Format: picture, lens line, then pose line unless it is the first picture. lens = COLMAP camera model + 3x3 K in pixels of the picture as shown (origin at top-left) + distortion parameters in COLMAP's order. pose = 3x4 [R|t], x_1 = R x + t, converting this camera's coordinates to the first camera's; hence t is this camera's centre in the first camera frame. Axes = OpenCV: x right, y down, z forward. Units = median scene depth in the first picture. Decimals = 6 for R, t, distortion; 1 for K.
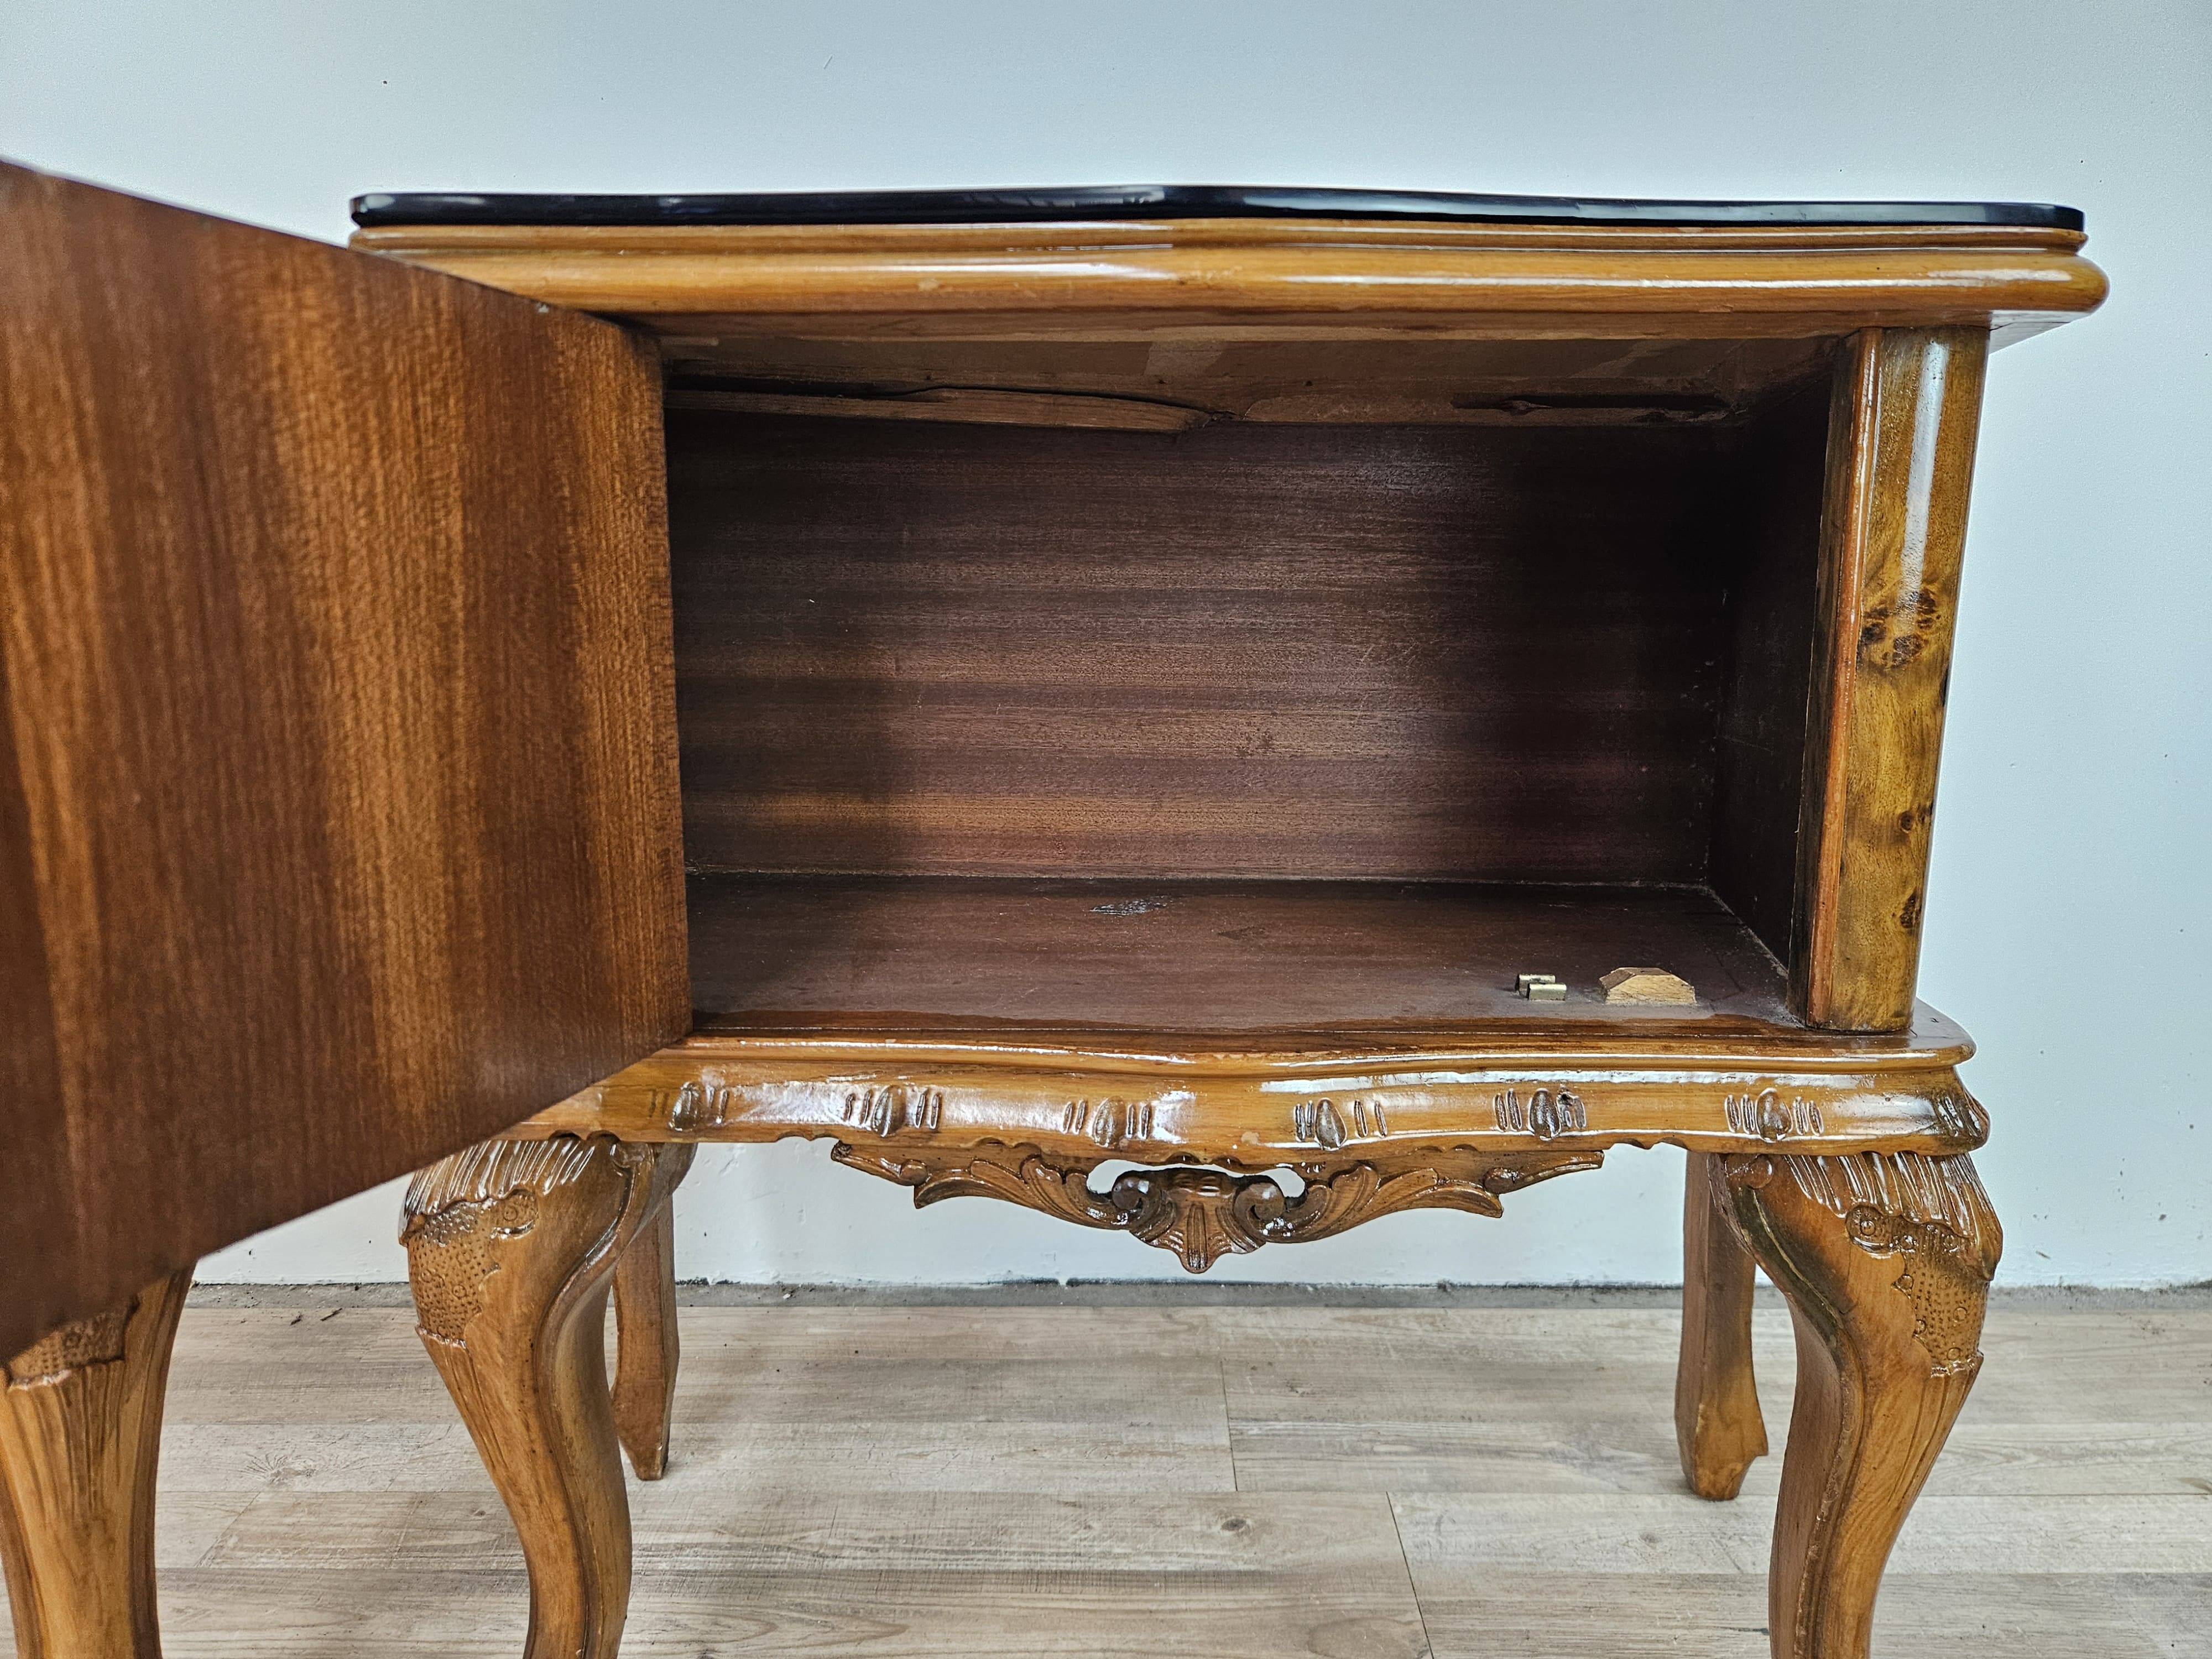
lens RADIAL K [[1517.3, 0, 1110.3], [0, 1517.3, 821.3], [0, 0, 1]] dist [0.046149, -0.041671]
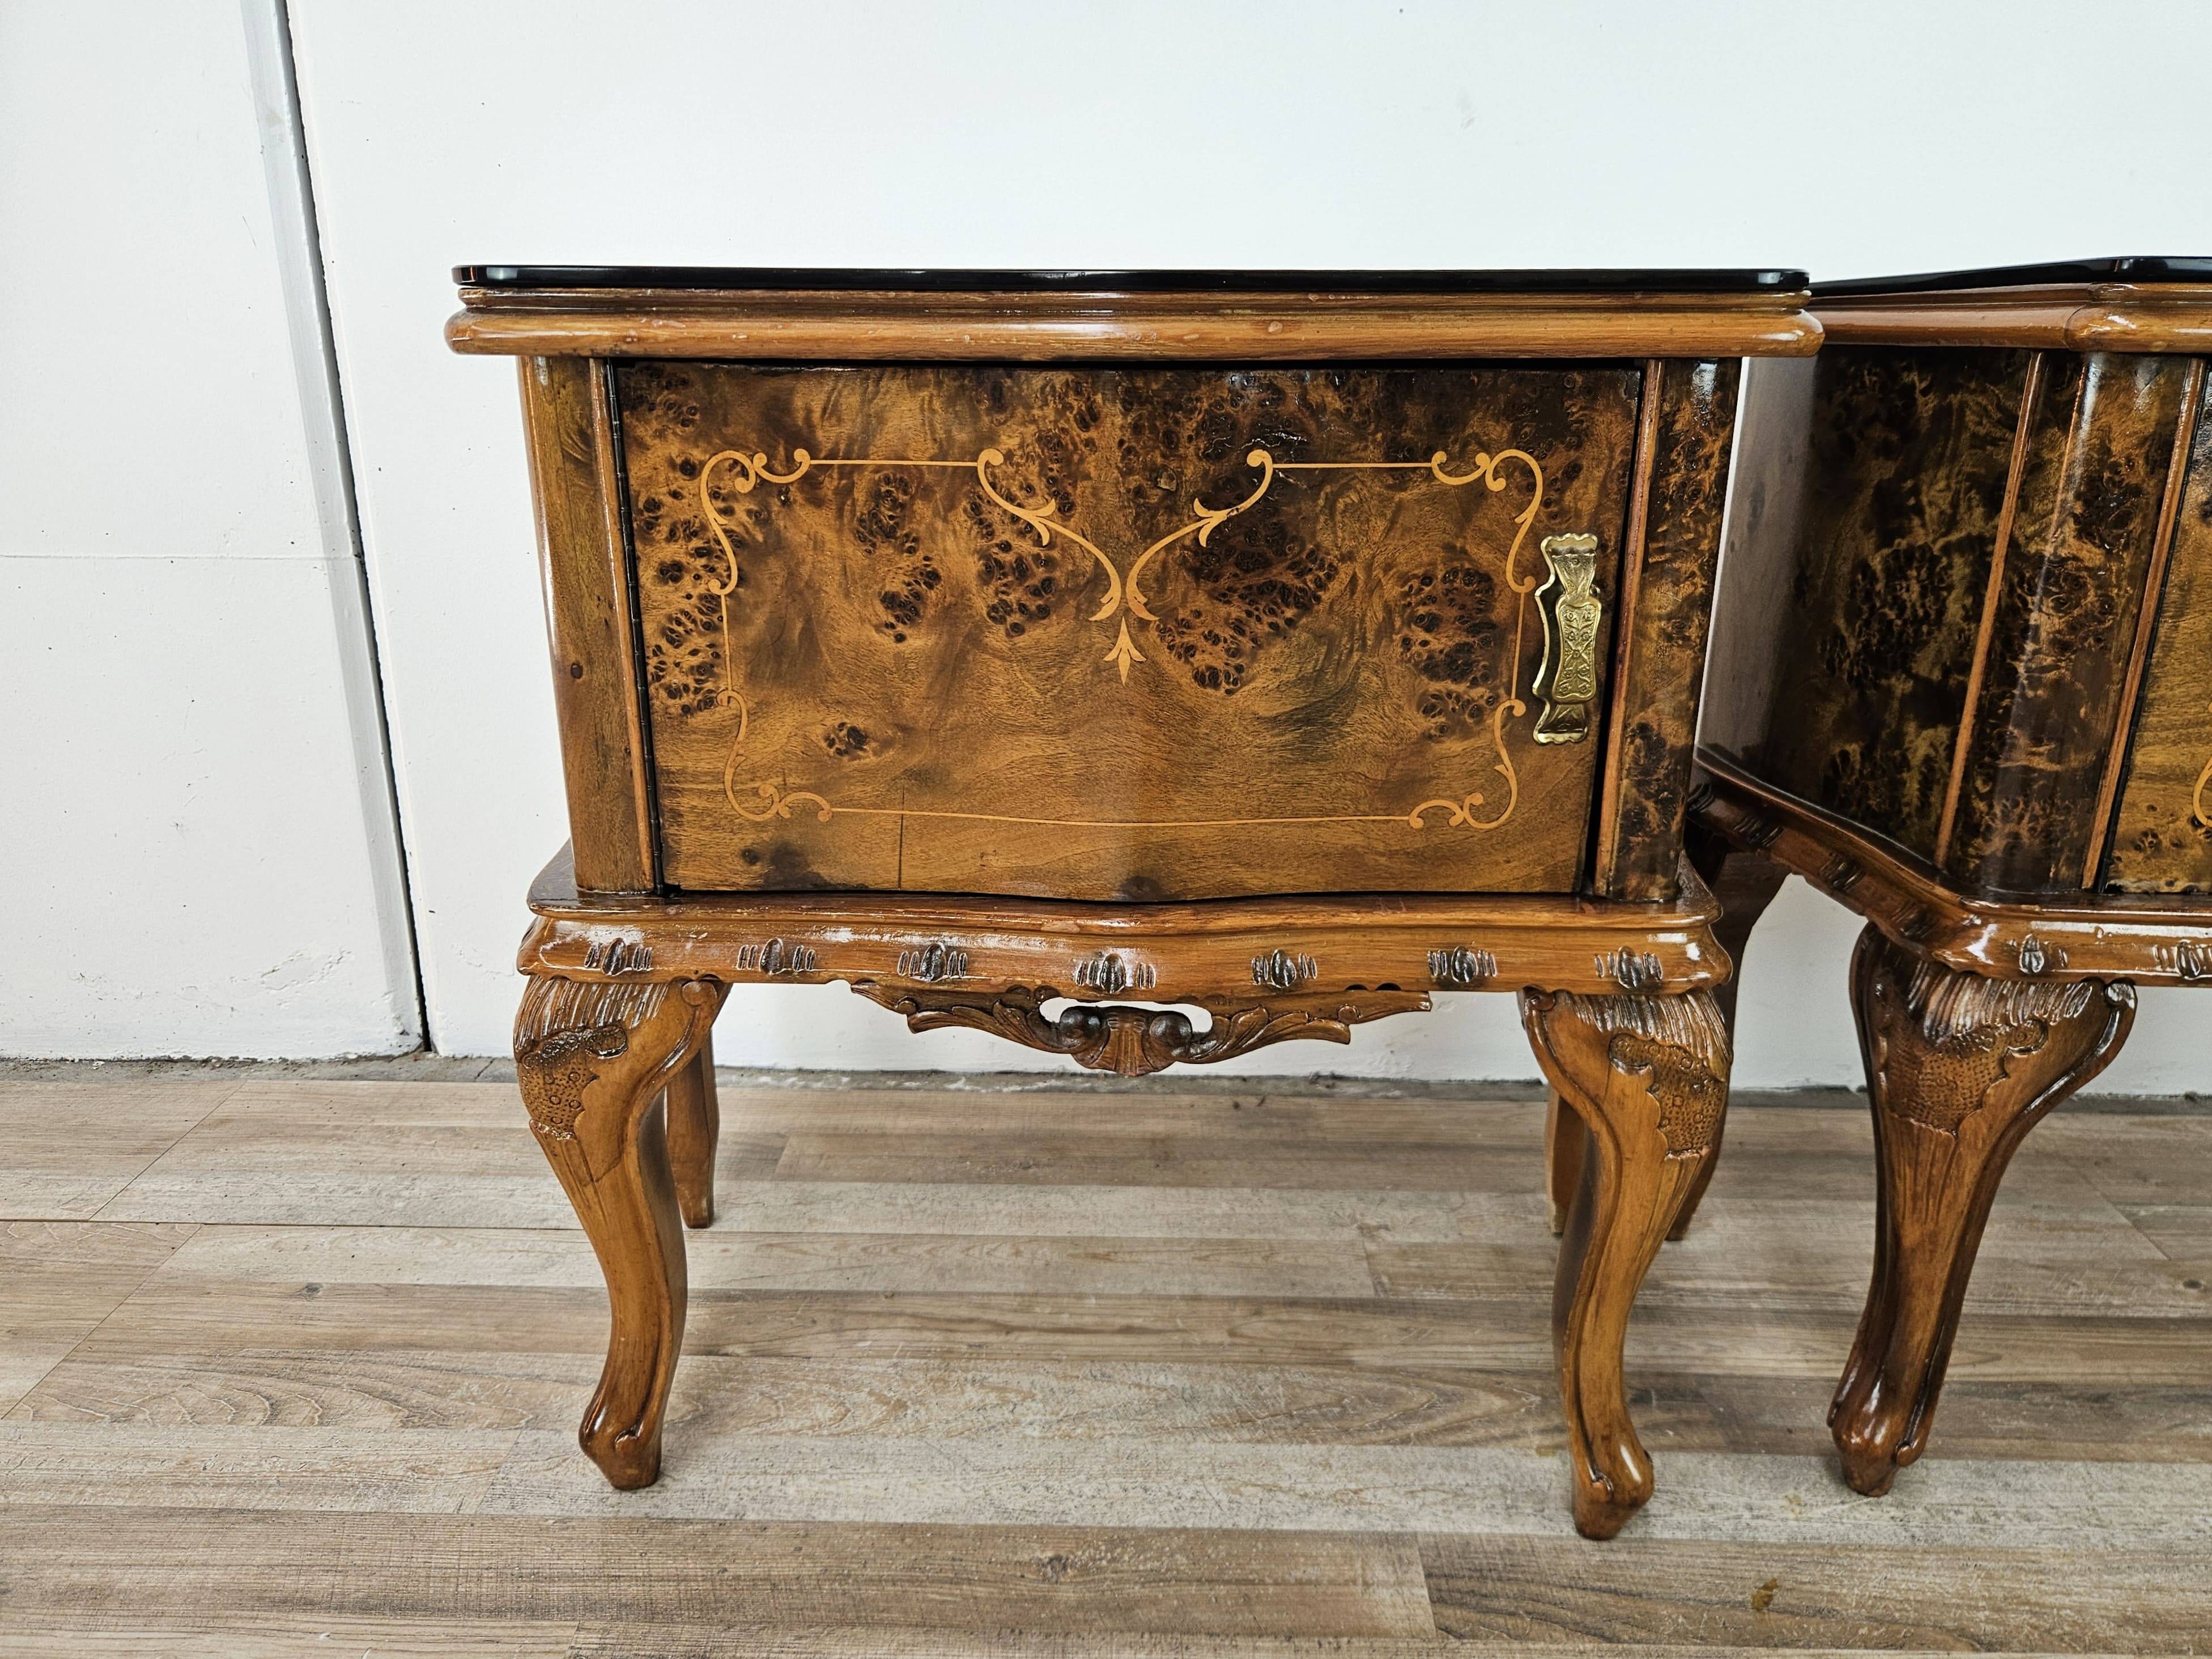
lens RADIAL K [[1538.9, 0, 1126.7], [0, 1538.9, 814.0], [0, 0, 1]] dist [0.067576, -0.071284]
pose [[0.999862, 0.011126, -0.012345, -0.824278], [-0.009513, 0.992260, 0.123815, -0.065313], [0.013627, -0.123680, 0.992229, -0.222813]]
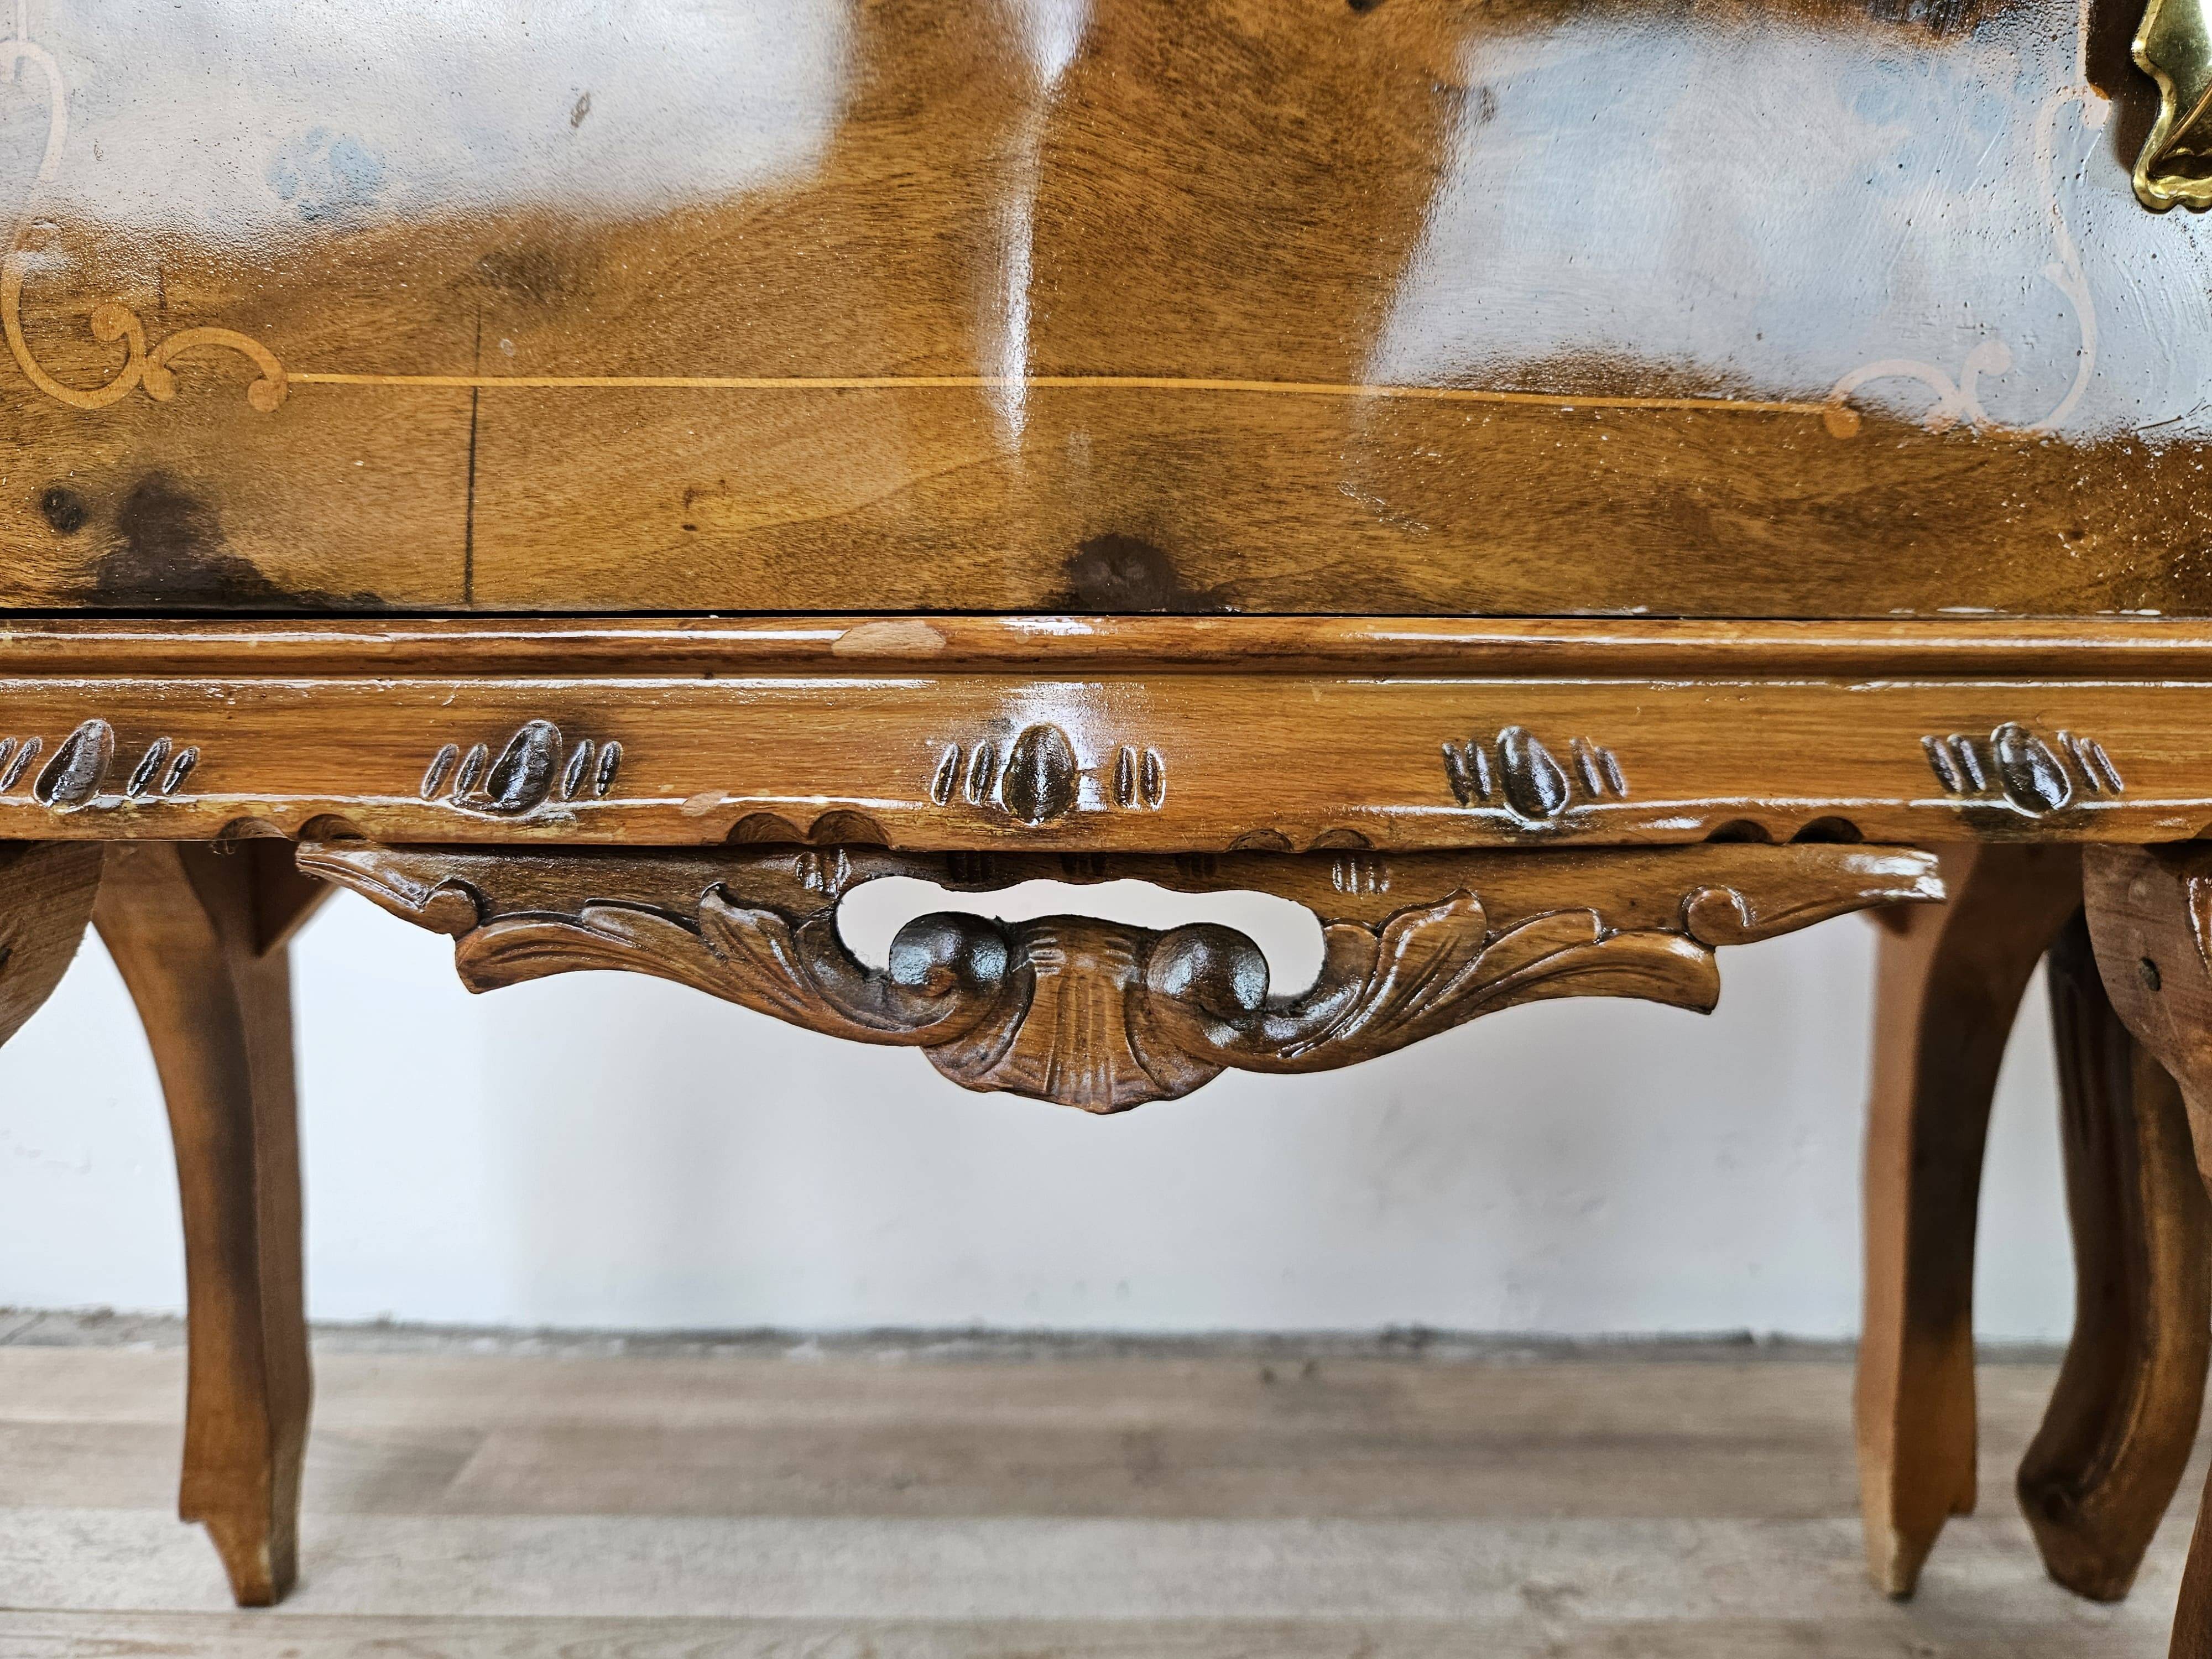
lens RADIAL K [[1550.1, 0, 1119.3], [0, 1550.1, 812.4], [0, 0, 1]] dist [0.021088, -0.037279]
pose [[0.999925, 0.006357, 0.010422, -0.830100], [-0.005397, 0.995955, -0.089689, 0.178616], [-0.010950, 0.089626, 0.995915, 0.363453]]
